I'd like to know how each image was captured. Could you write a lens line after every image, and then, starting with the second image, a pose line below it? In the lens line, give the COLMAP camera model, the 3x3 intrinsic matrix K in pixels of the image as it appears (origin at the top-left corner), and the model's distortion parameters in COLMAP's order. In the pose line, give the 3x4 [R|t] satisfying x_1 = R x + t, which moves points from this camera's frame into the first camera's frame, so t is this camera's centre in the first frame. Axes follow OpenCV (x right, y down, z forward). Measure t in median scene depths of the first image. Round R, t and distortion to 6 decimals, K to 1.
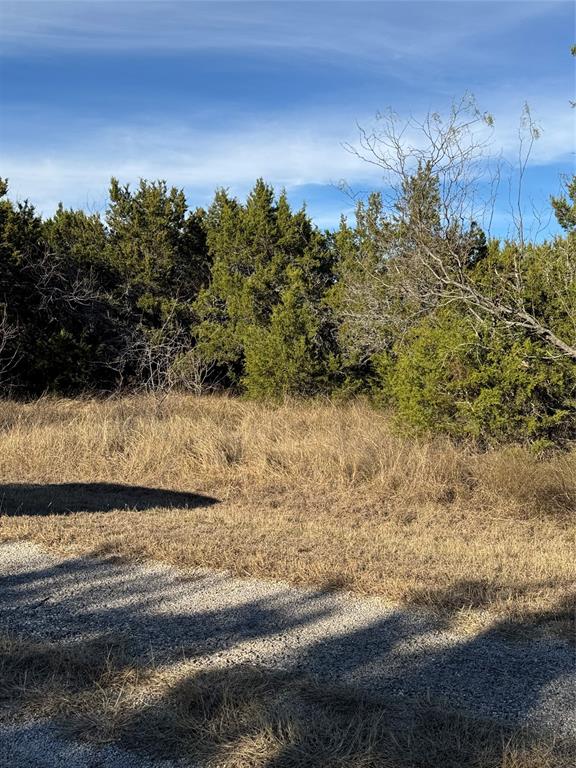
lens RADIAL K [[744.2, 0, 279.1], [0, 744.2, 383.3], [0, 0, 1]] dist [0.197661, -0.397949]
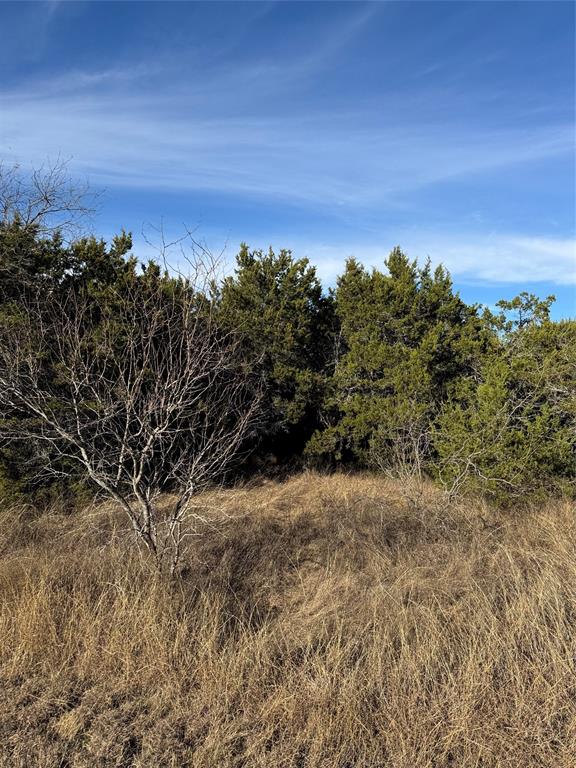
lens RADIAL K [[536.0, 0, 285.7], [0, 536.0, 396.7], [0, 0, 1]] dist [0.083949, -0.158138]
pose [[0.994524, 0.016613, 0.103182, -0.233741], [-0.009157, 0.997339, -0.072325, -0.030044], [-0.104109, 0.070984, 0.992030, 0.343043]]
